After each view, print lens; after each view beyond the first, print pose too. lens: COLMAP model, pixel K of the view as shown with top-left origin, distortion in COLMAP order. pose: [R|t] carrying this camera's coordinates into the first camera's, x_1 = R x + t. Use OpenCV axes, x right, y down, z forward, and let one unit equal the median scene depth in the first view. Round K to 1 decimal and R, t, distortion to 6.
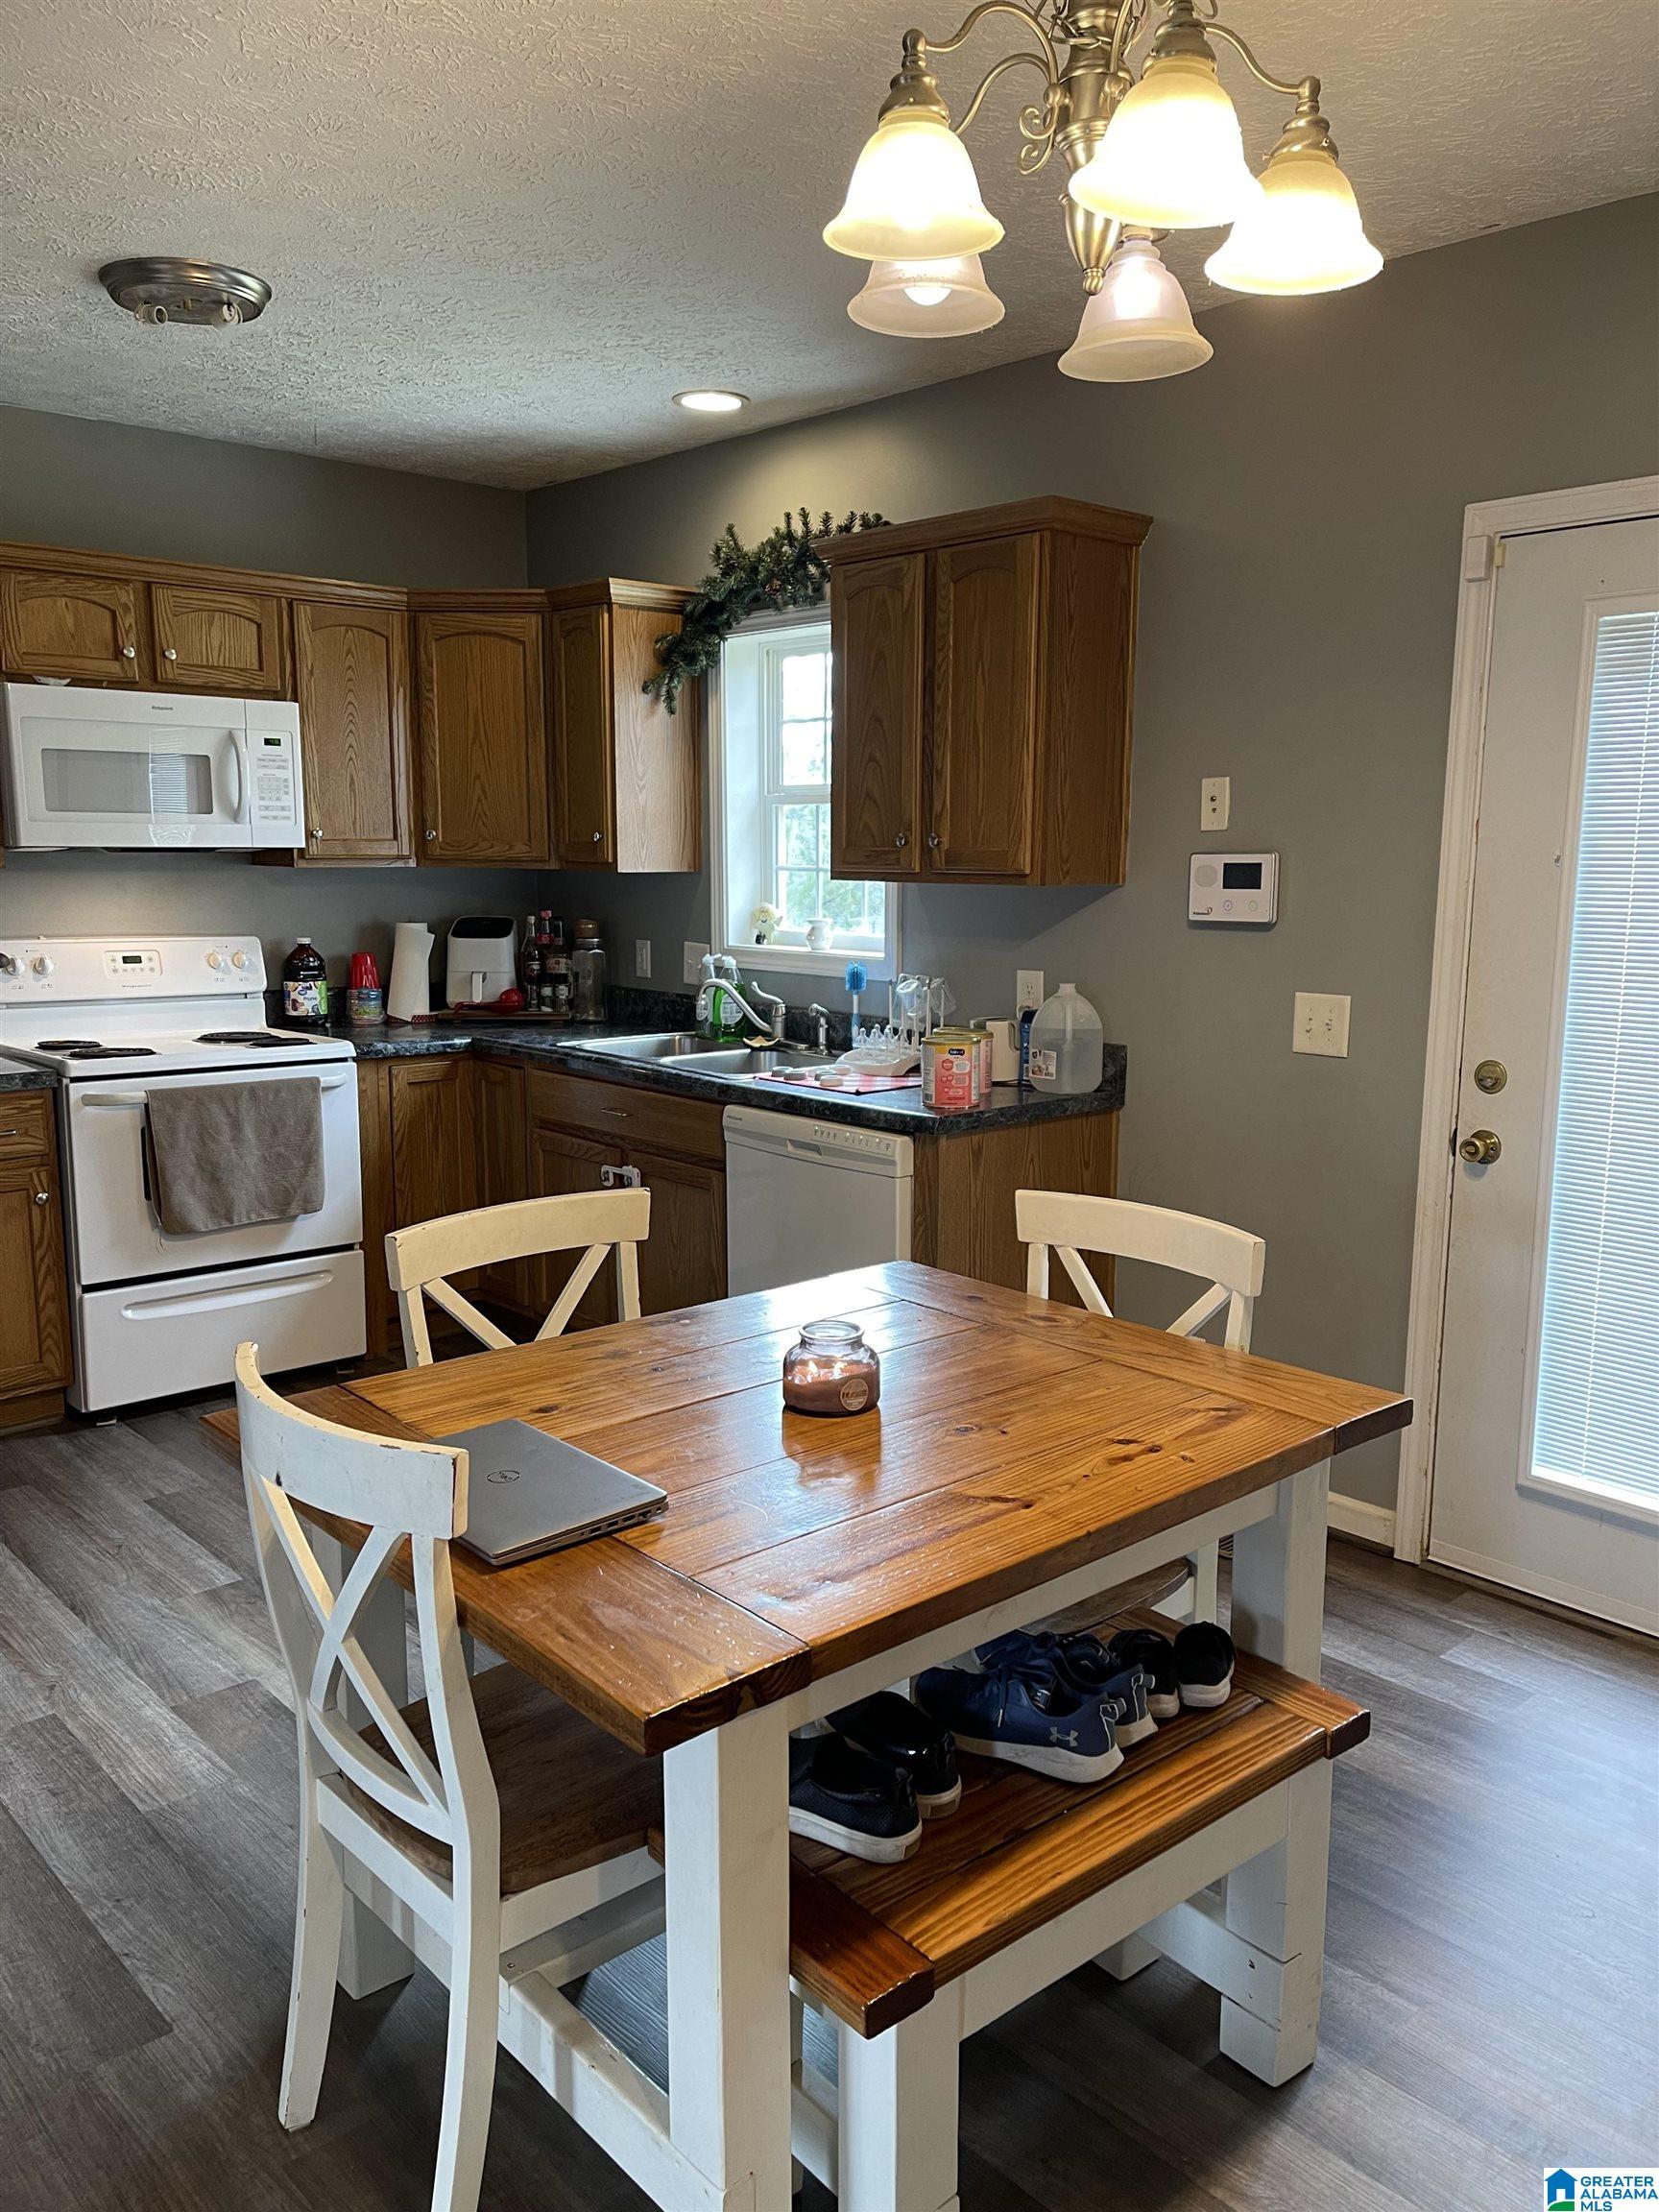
lens RADIAL K [[1687.2, 0, 829.5], [0, 1687.2, 1106.0], [0, 0, 1]] dist [-0.001536, -0.001163]
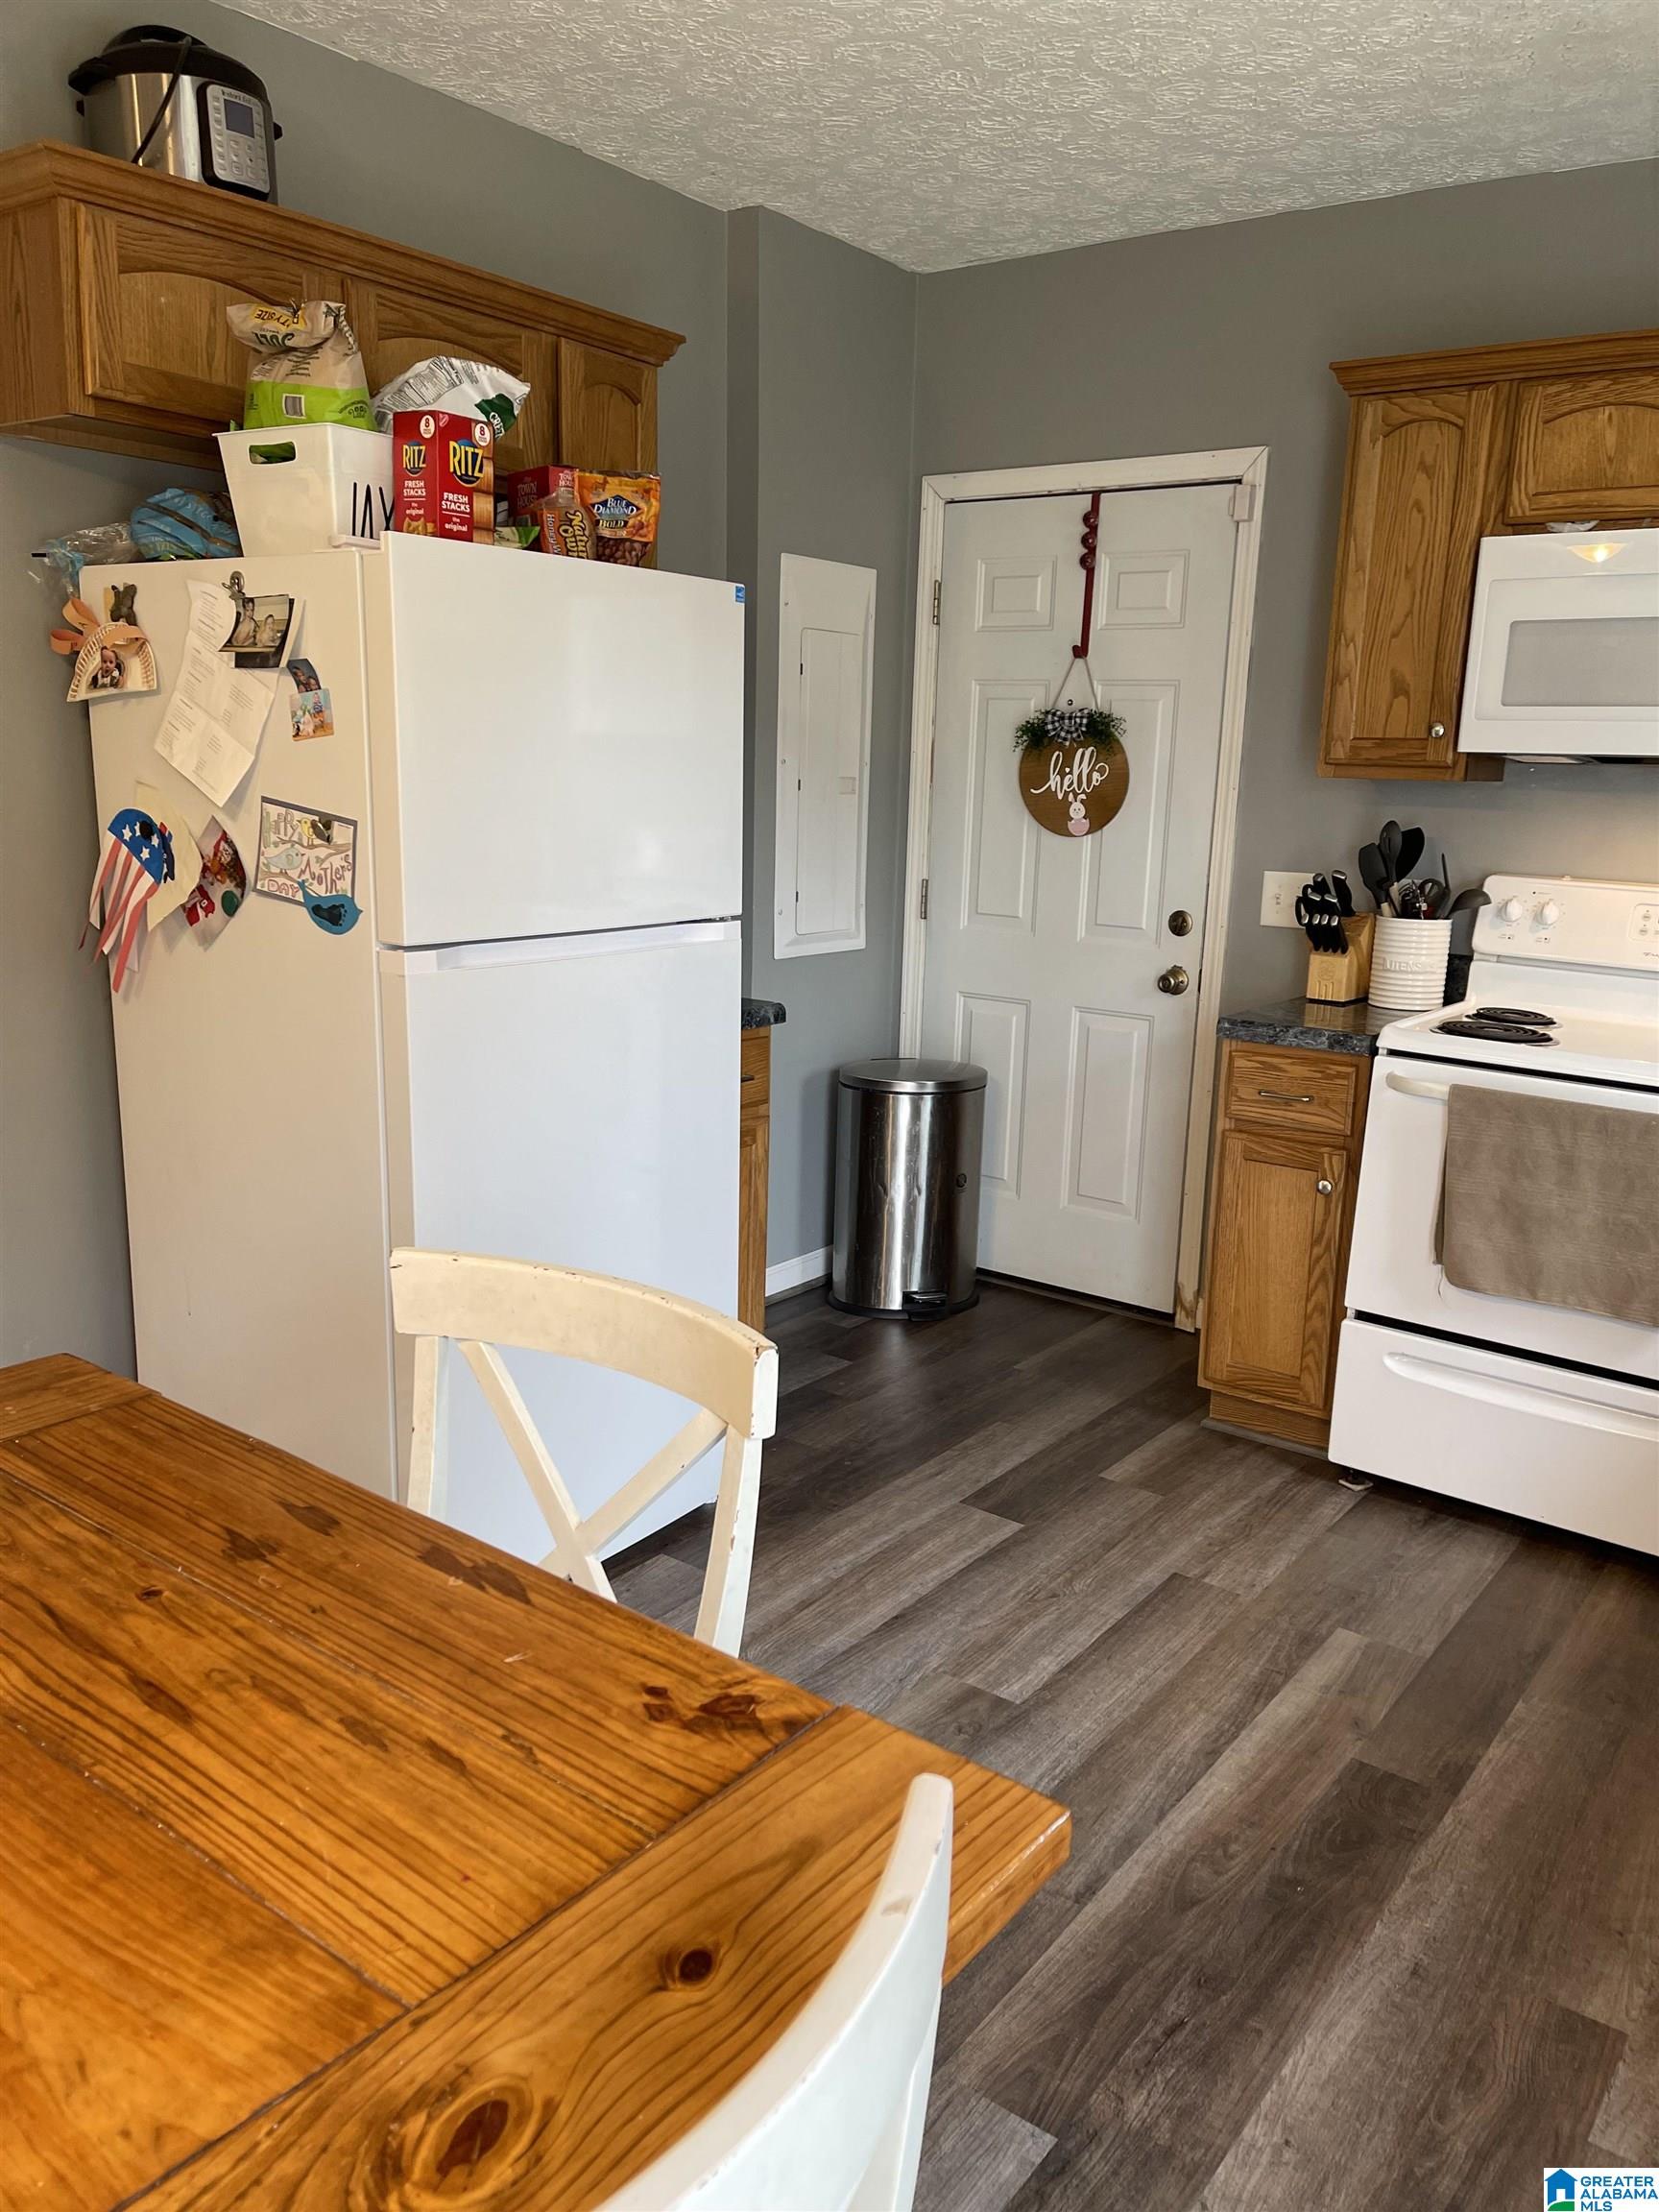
lens RADIAL K [[1641.7, 0, 829.9], [0, 1641.7, 1138.5], [0, 0, 1]] dist [-0.004730, -0.003902]
pose [[0.196934, 0.223706, -0.954554, 0.226184], [-0.183370, 0.964844, 0.188287, -0.070544], [0.963116, 0.137957, 0.231032, 0.568934]]
